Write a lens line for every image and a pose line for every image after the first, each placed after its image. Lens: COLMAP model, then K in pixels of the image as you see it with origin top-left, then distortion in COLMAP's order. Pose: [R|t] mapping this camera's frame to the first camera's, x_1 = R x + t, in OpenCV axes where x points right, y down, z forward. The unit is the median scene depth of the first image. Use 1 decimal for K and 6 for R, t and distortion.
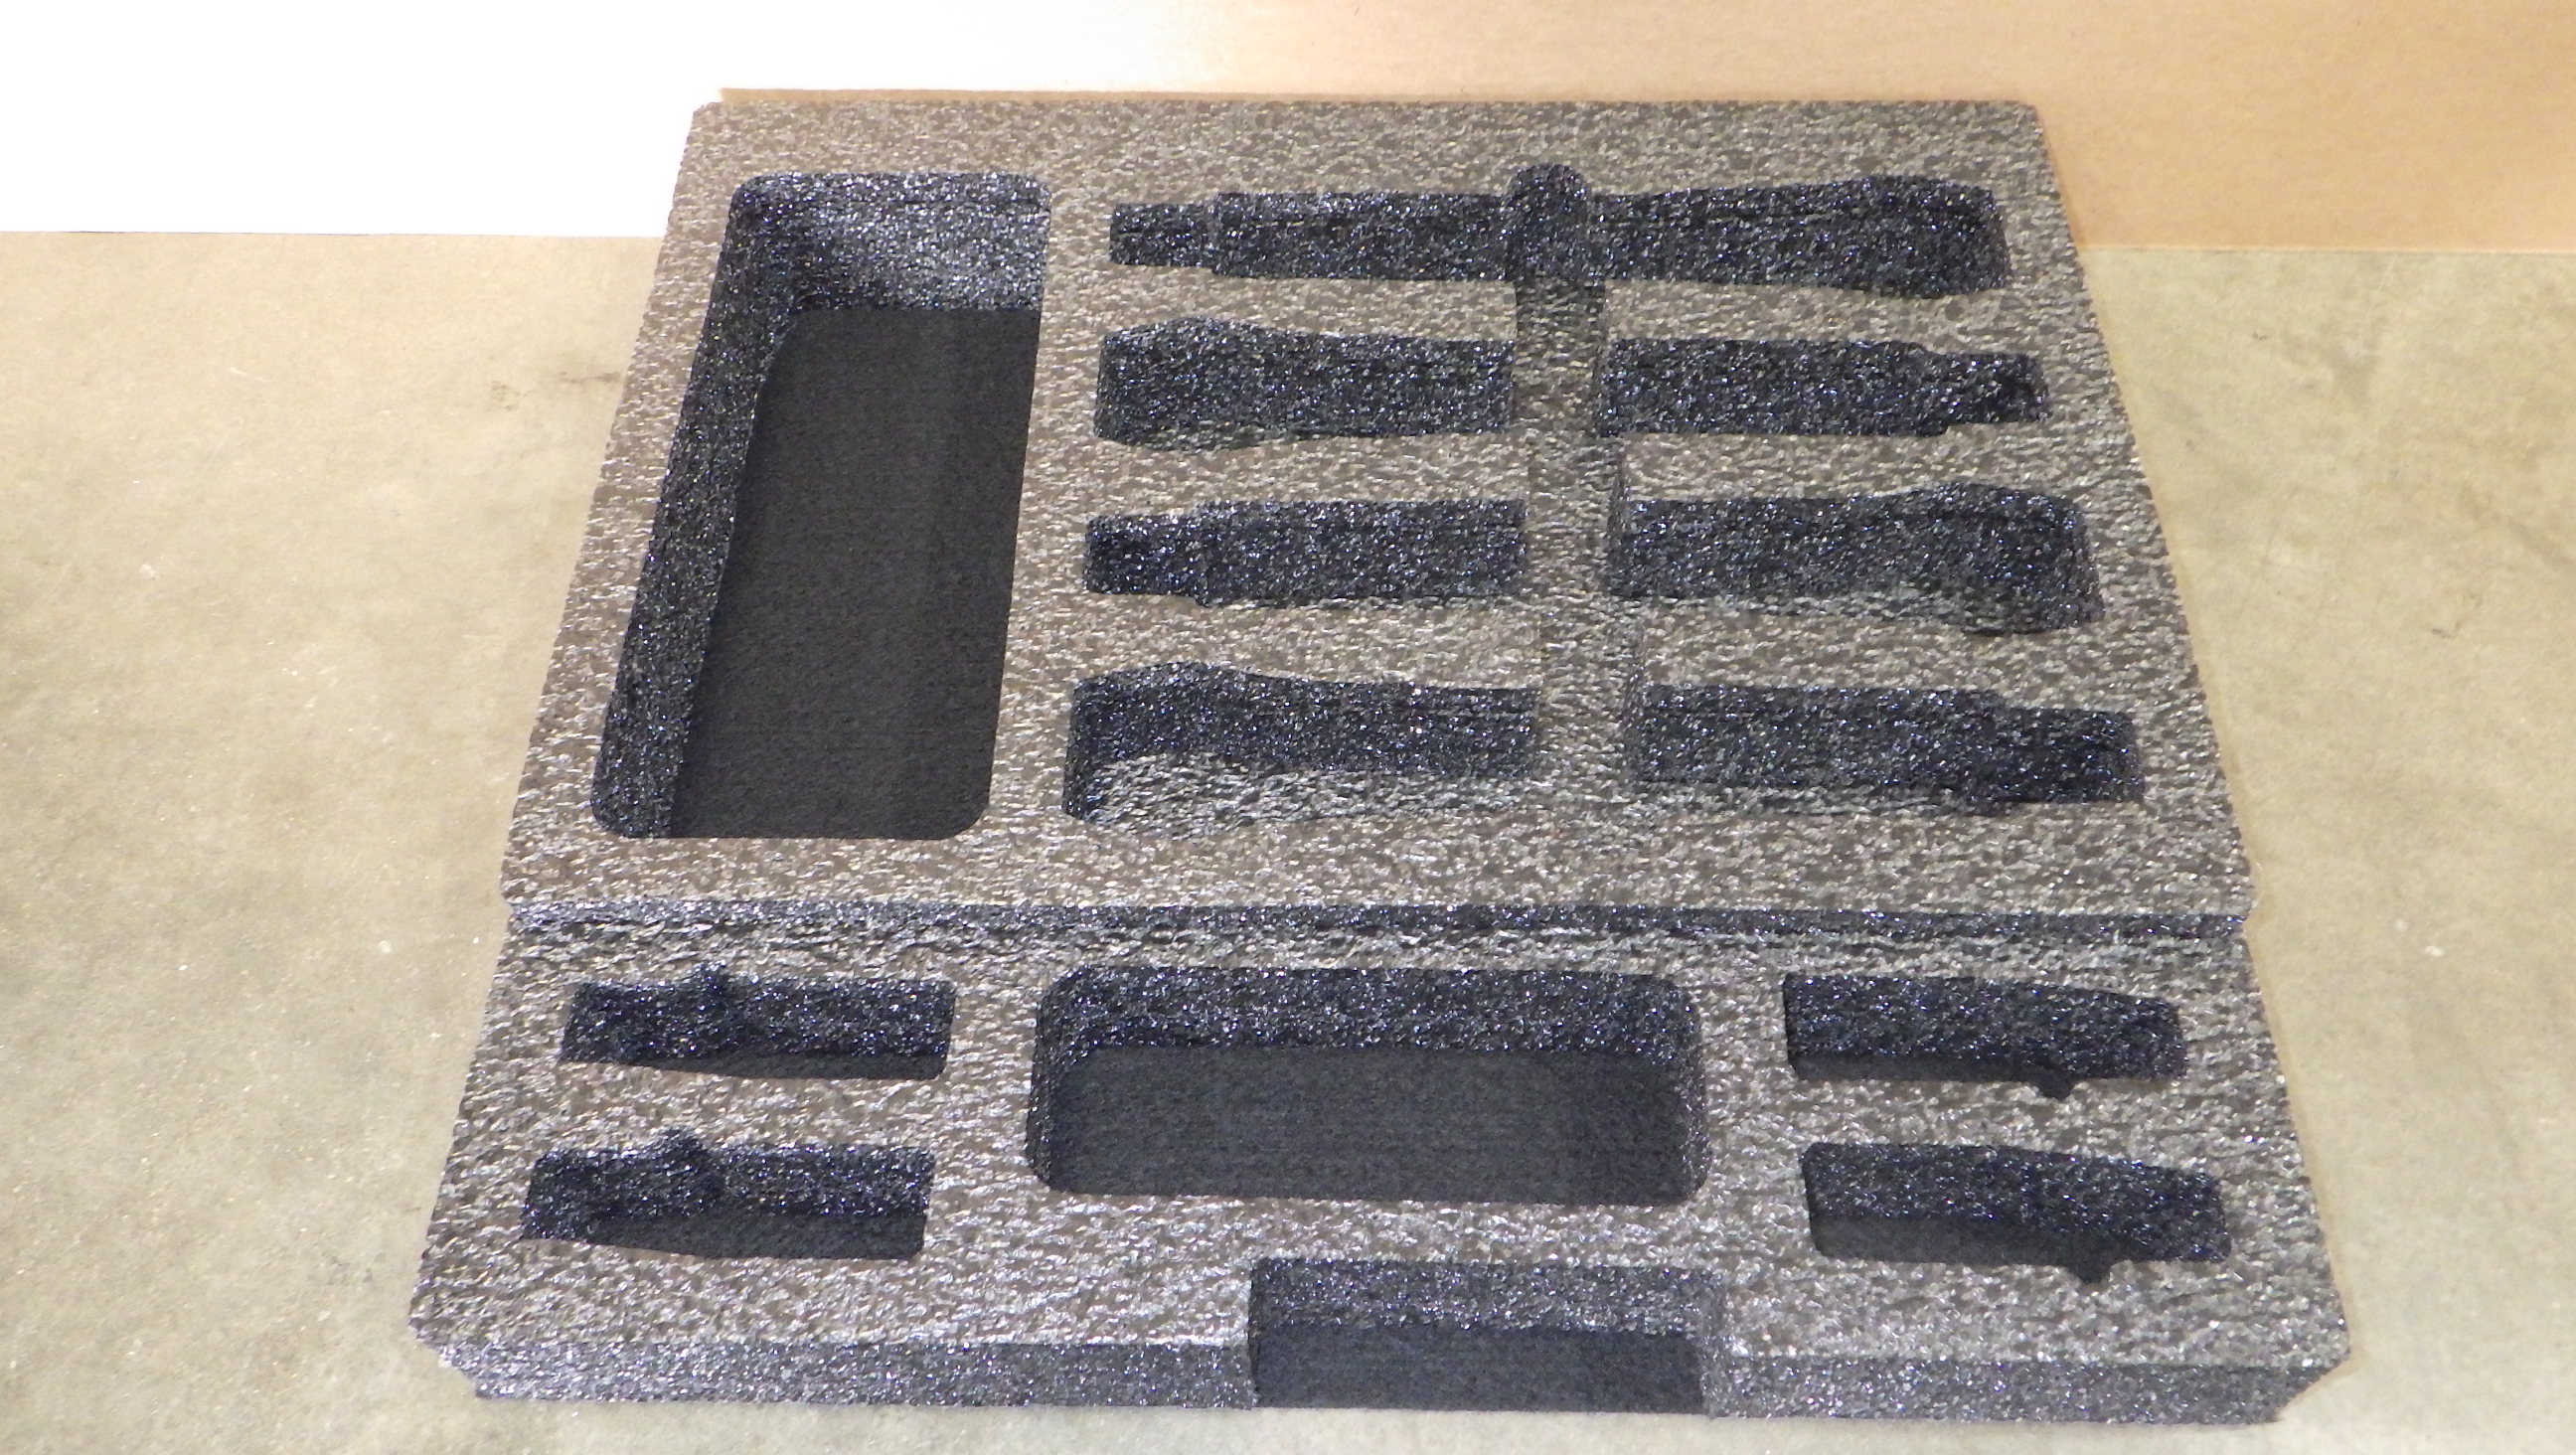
lens RADIAL K [[2078.4, 0, 1292.4], [0, 2078.4, 736.6], [0, 0, 1]] dist [0.002134, 0.002741]
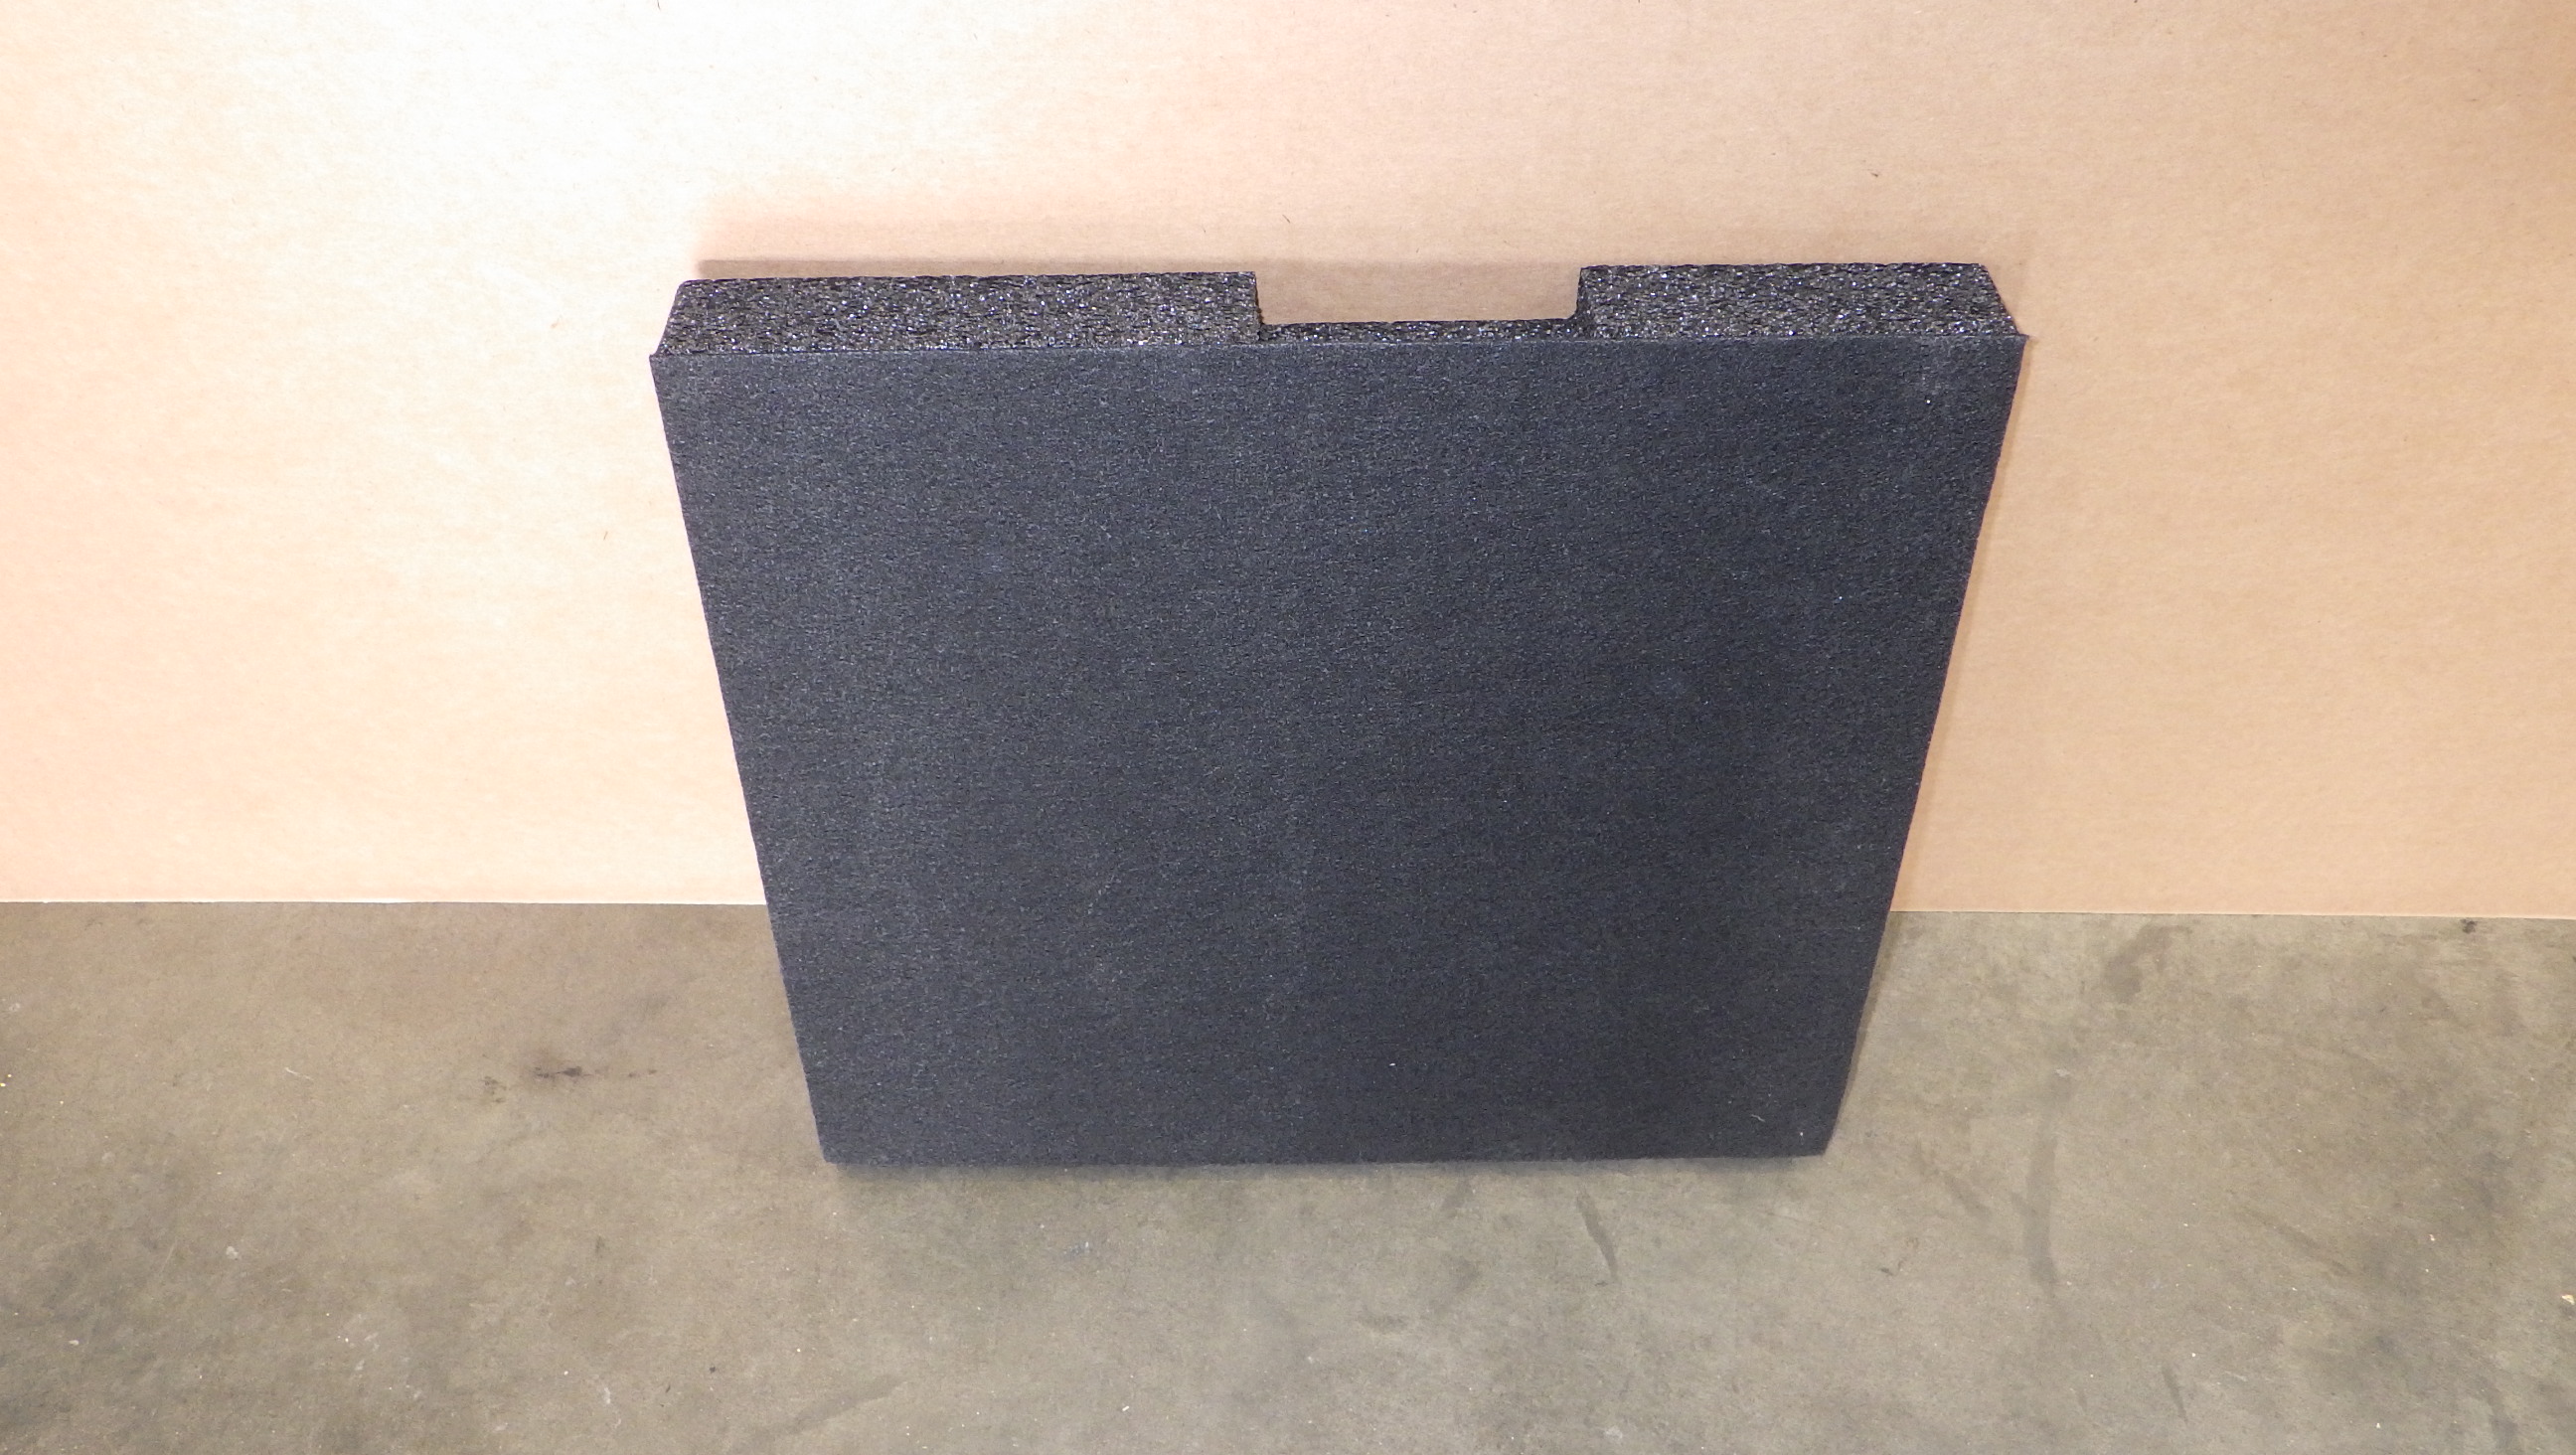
lens RADIAL K [[2078.4, 0, 1292.4], [0, 2078.4, 736.6], [0, 0, 1]] dist [0.002134, 0.002741]
pose [[0.999055, -0.016946, 0.040026, 0.099752], [0.018336, 0.999233, -0.034602, -0.386295], [-0.039409, 0.035303, 0.998599, -0.427374]]
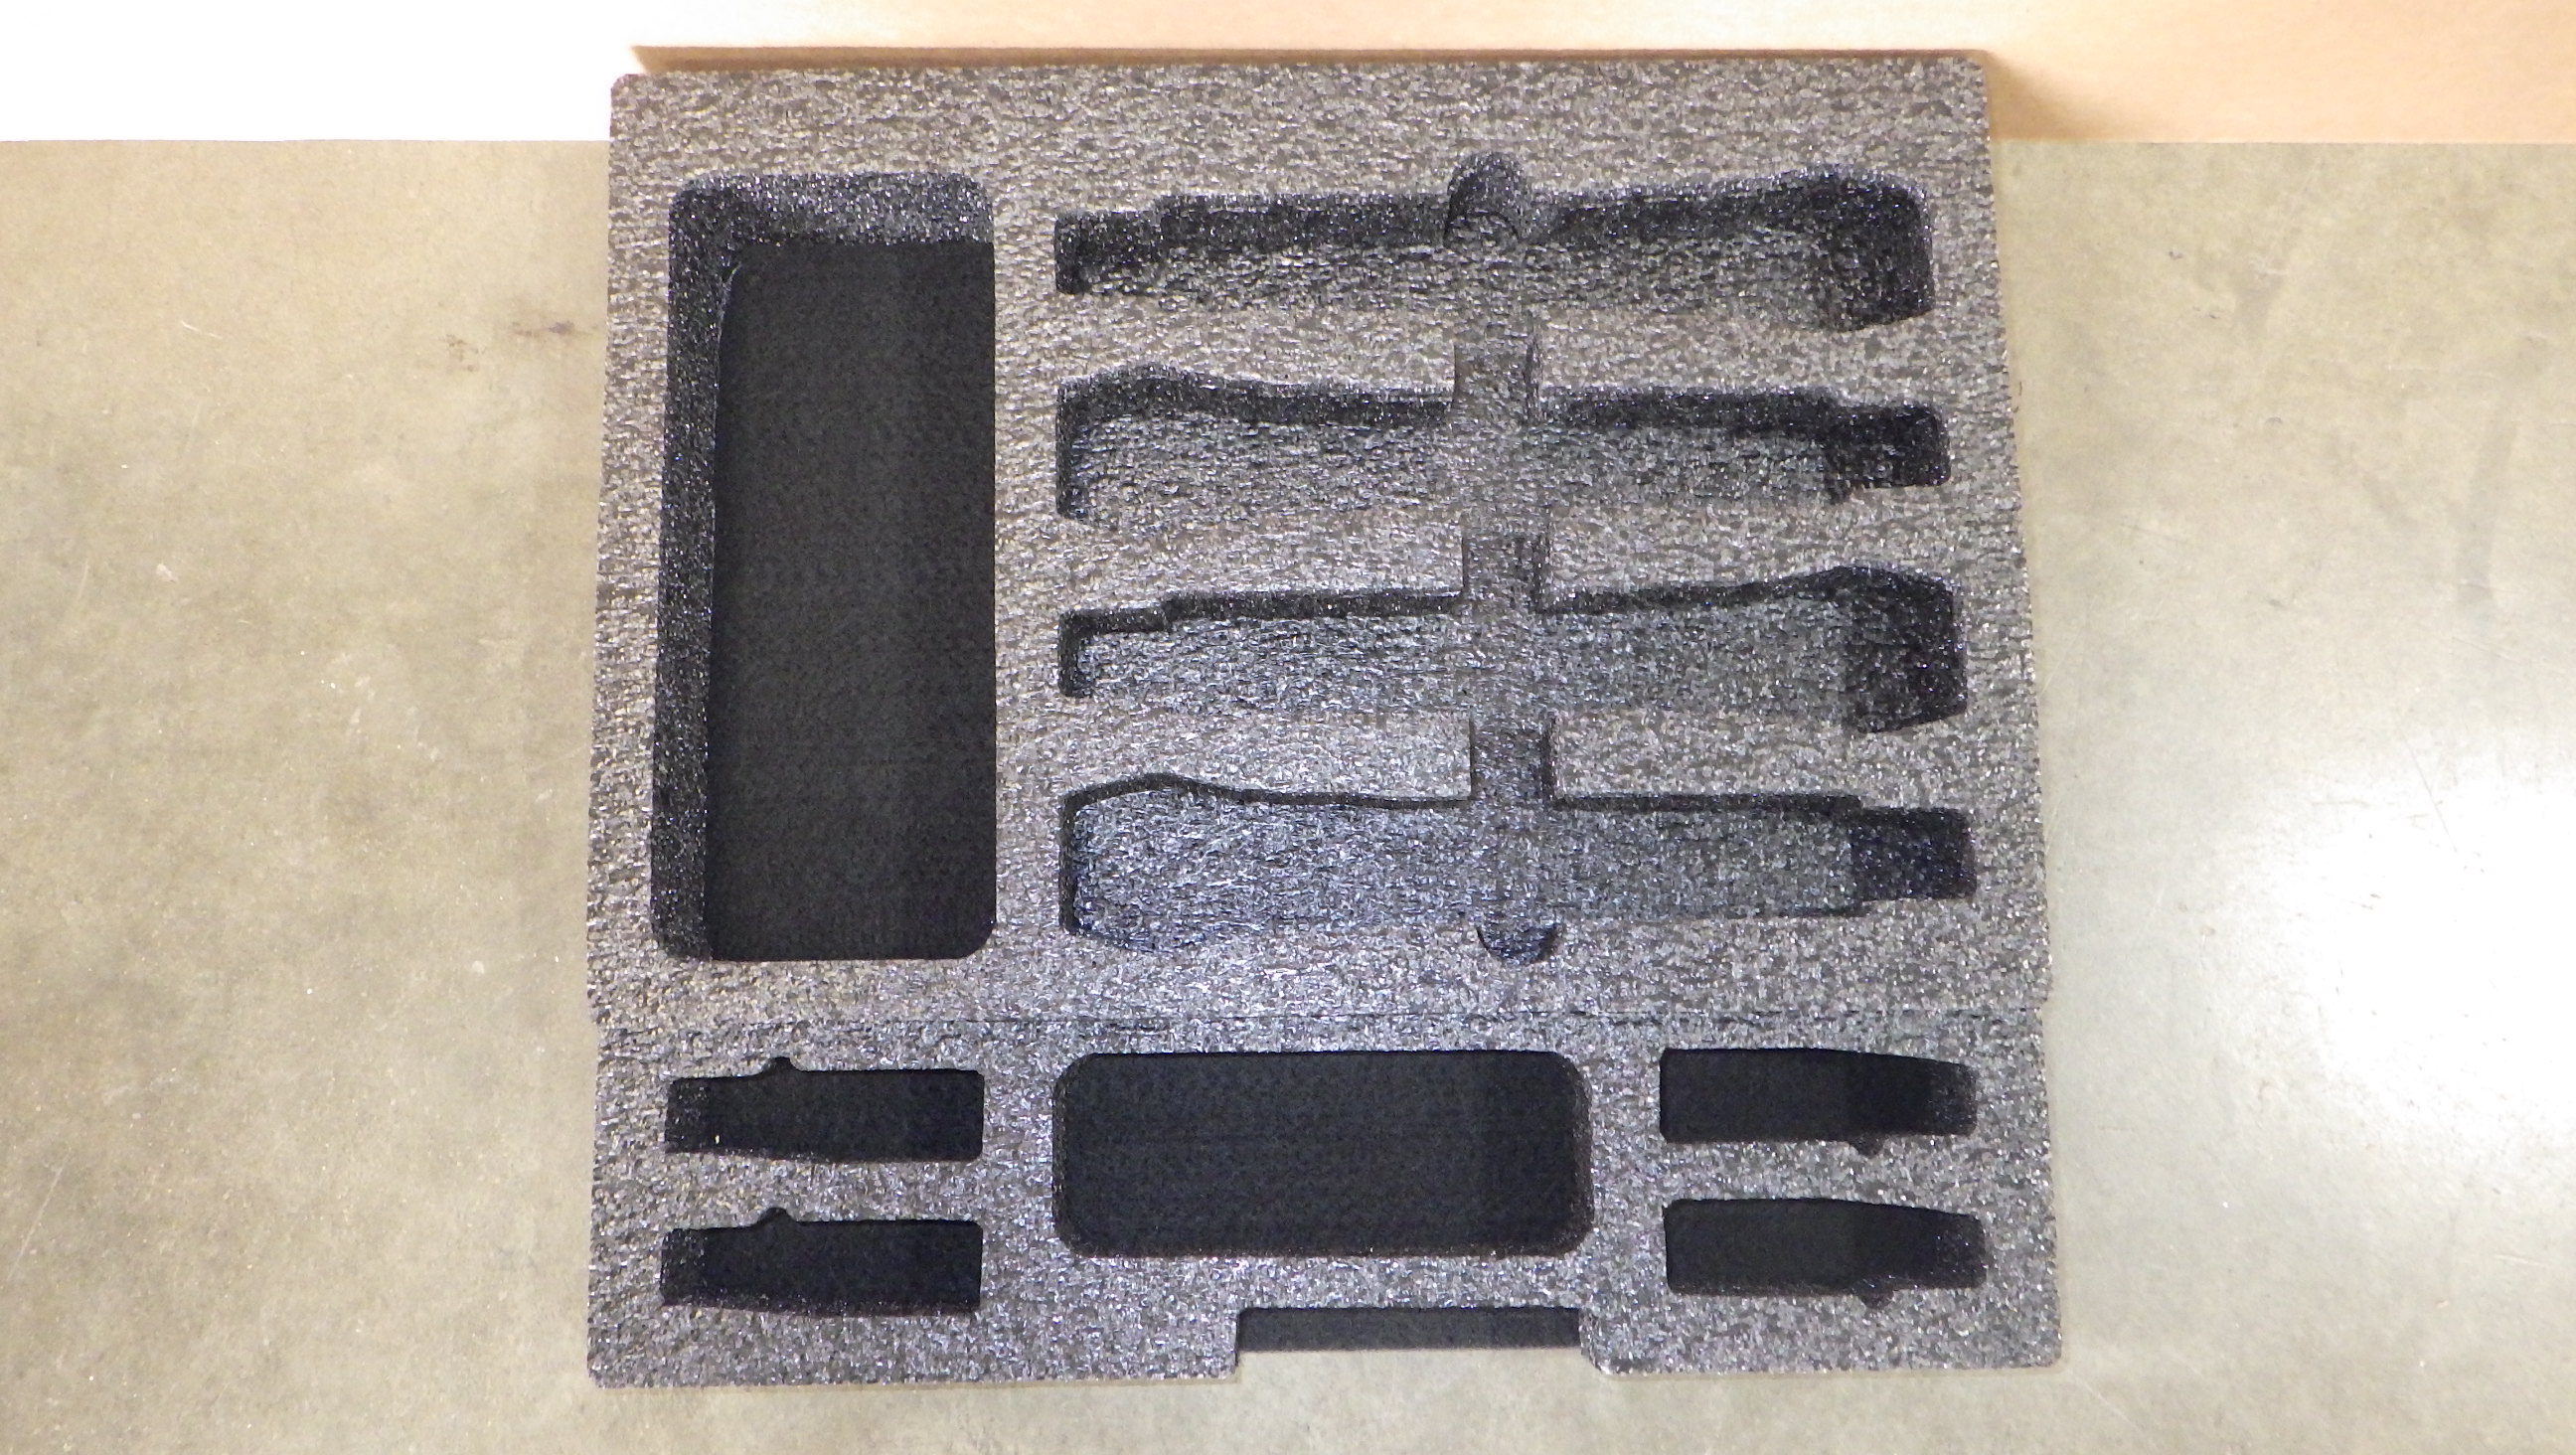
lens RADIAL K [[2047.6, 0, 1288.0], [0, 2047.6, 727.5], [0, 0, 1]] dist [0.005246, -0.006103]
pose [[0.999207, -0.029528, 0.026698, -0.008397], [0.015260, 0.903555, 0.428201, -0.484823], [-0.036768, -0.427454, 0.903289, 0.000222]]
